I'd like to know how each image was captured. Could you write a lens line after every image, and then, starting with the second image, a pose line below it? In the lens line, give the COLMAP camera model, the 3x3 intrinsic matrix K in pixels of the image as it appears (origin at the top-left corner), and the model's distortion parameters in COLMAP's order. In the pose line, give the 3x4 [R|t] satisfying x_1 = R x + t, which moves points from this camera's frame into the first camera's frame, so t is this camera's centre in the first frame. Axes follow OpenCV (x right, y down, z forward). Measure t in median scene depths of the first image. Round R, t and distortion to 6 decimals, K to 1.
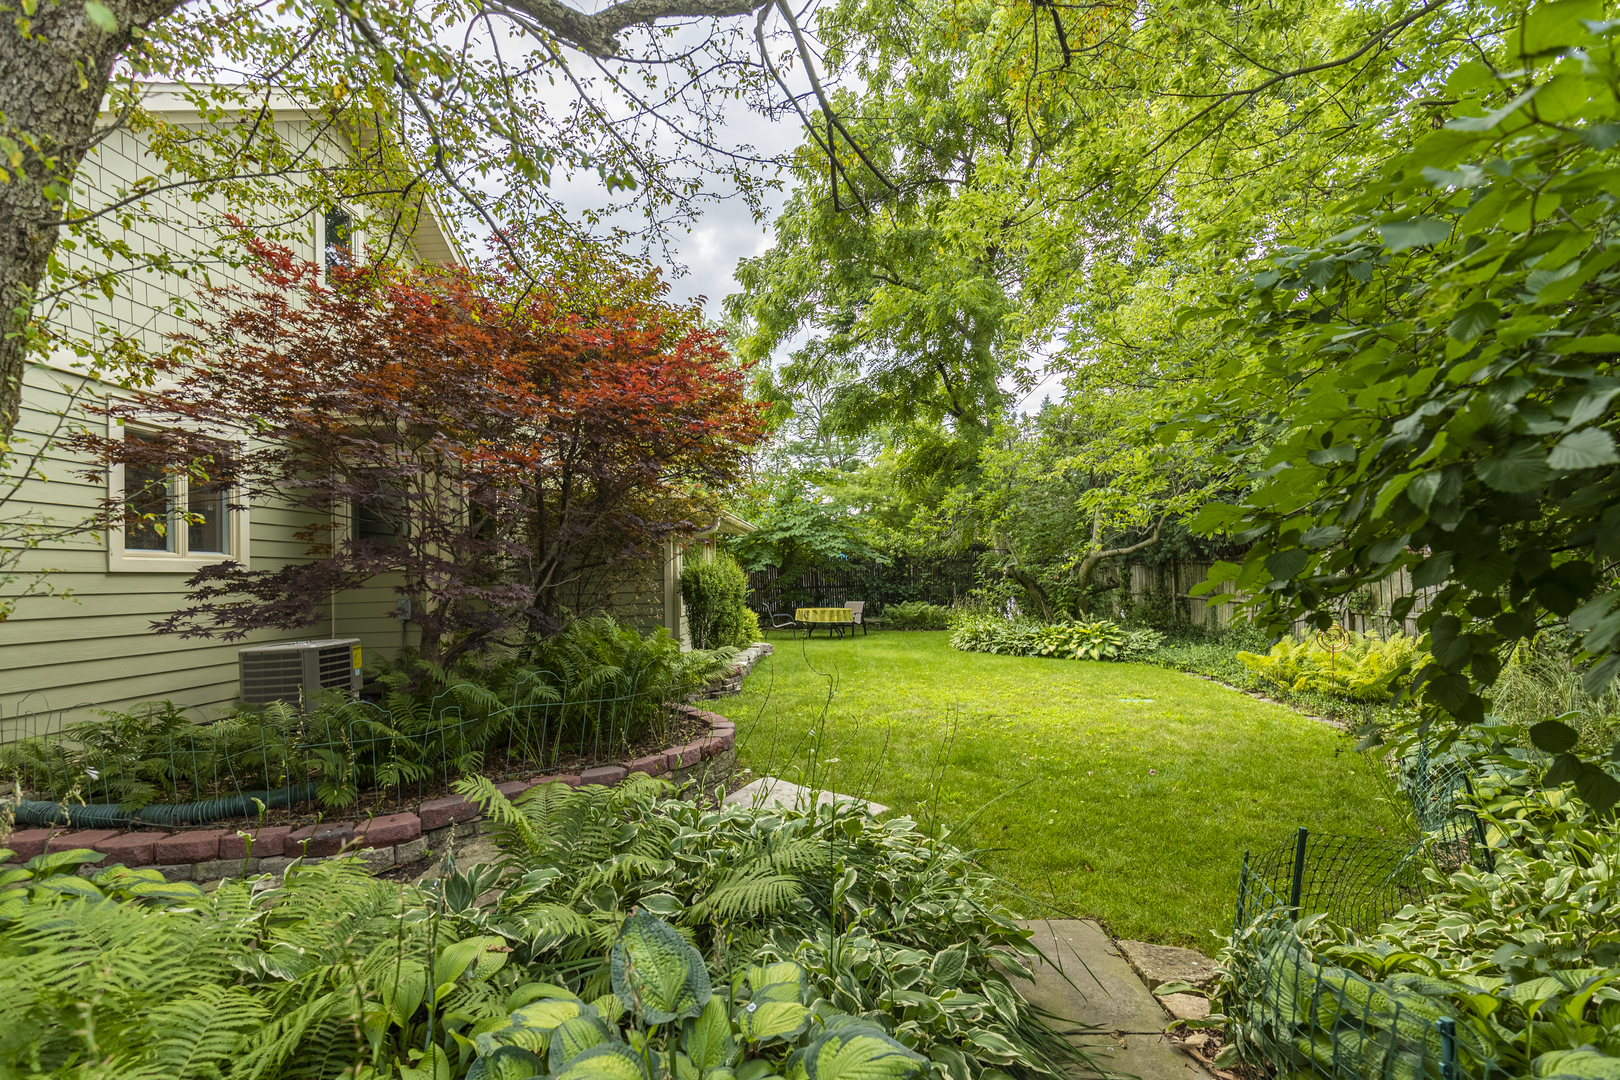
lens RADIAL K [[736.5, 0, 814.4], [0, 736.5, 549.7], [0, 0, 1]] dist [0.004959, 0.000390]
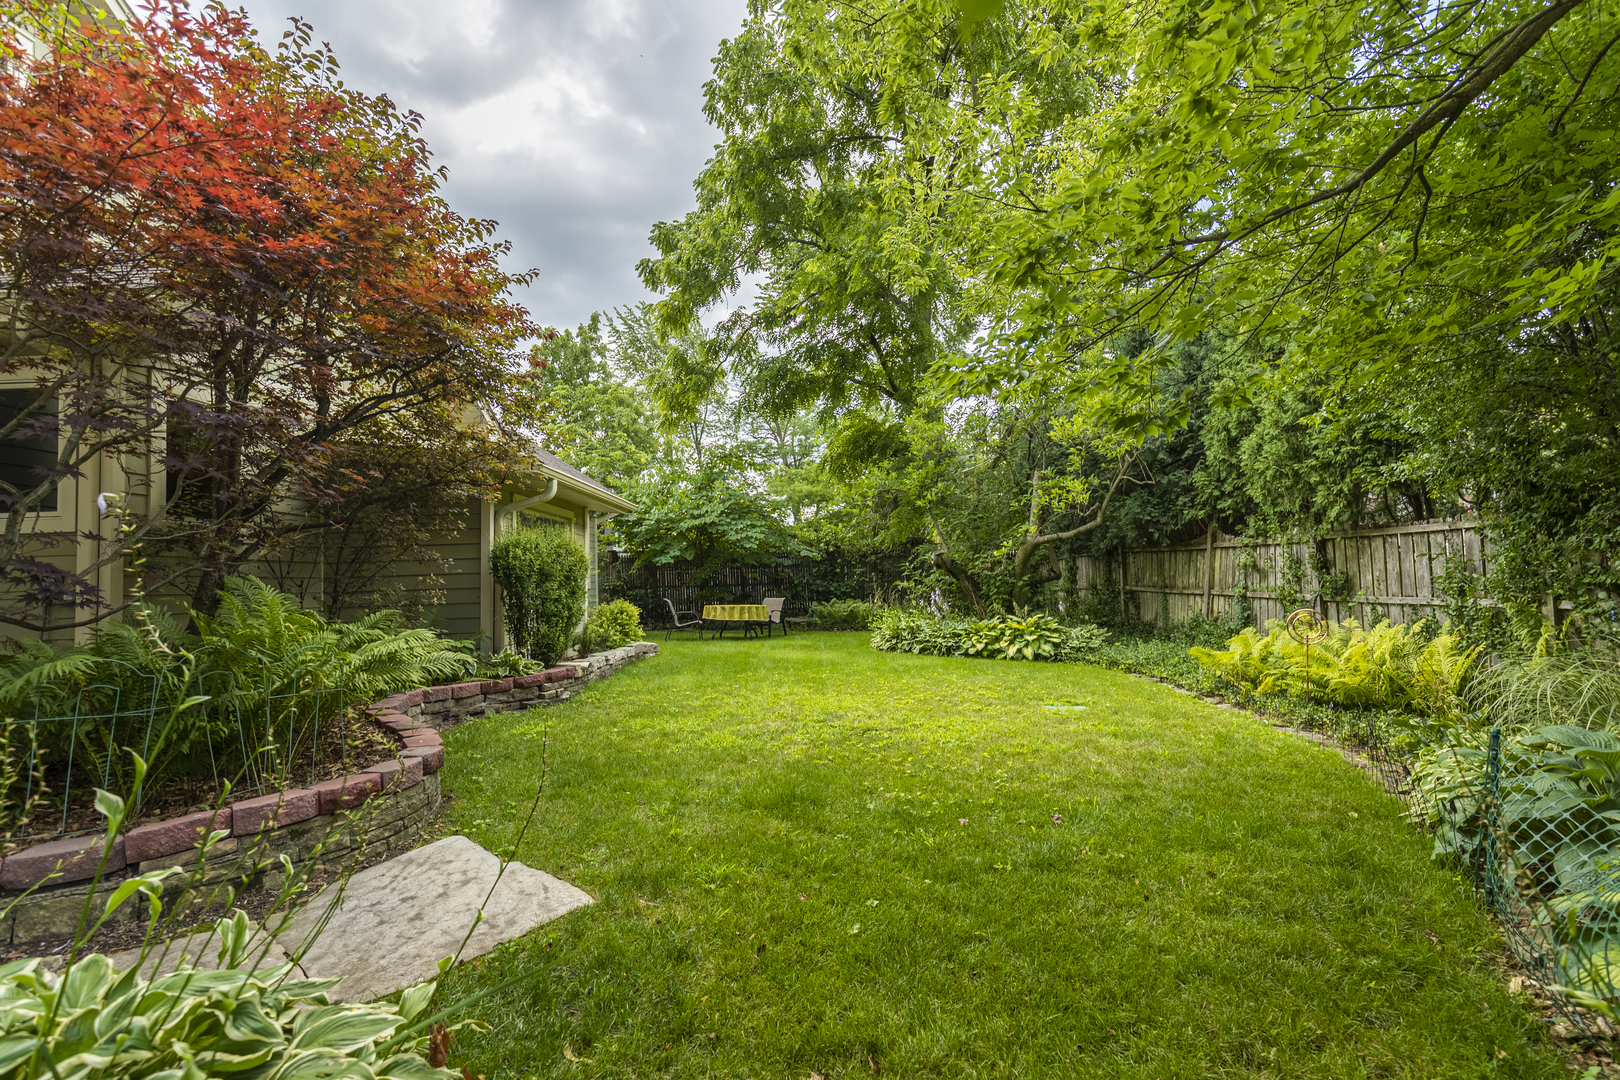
lens RADIAL K [[734.8, 0, 817.8], [0, 734.8, 550.7], [0, 0, 1]] dist [0.007356, -0.000387]
pose [[0.998812, 0.003148, 0.048624, 0.084708], [-0.002671, 0.999948, -0.009870, 0.028624], [-0.048652, 0.009728, 0.998768, 0.142541]]
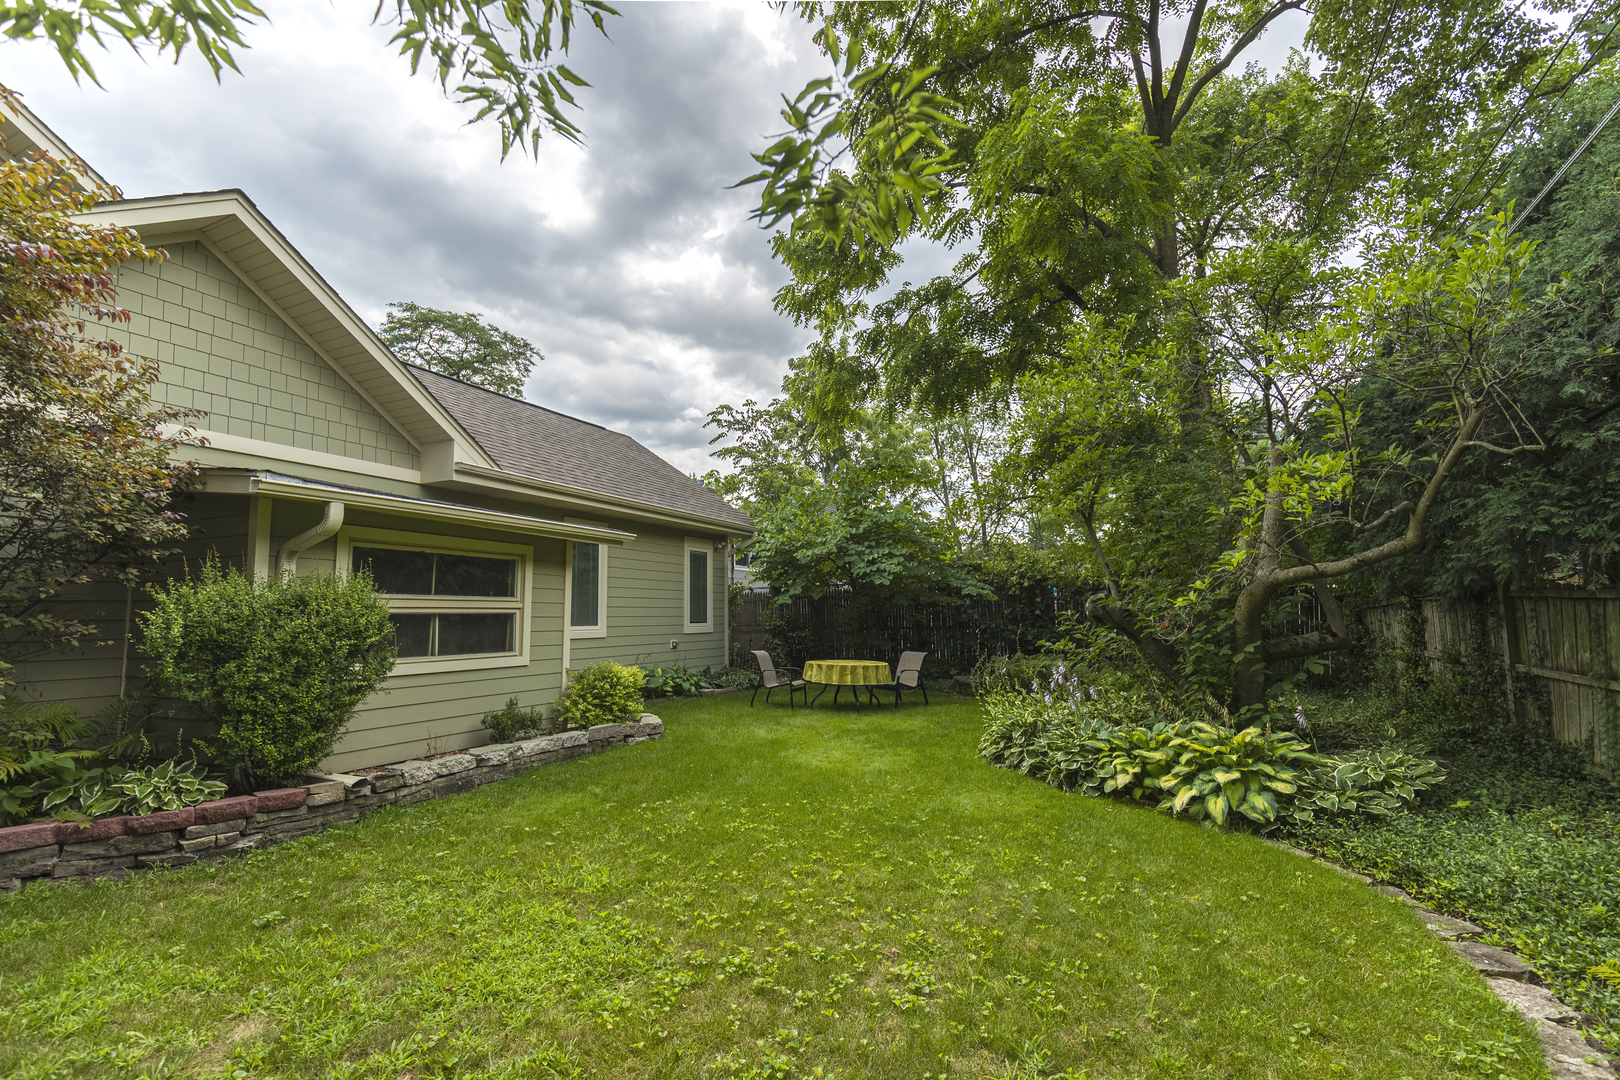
lens RADIAL K [[736.5, 0, 814.4], [0, 736.5, 549.7], [0, 0, 1]] dist [0.004959, 0.000390]
pose [[0.925675, -0.017215, -0.377928, 0.294715], [0.000190, 0.998985, -0.045039, 0.010595], [0.378320, 0.041619, 0.924739, 0.460322]]
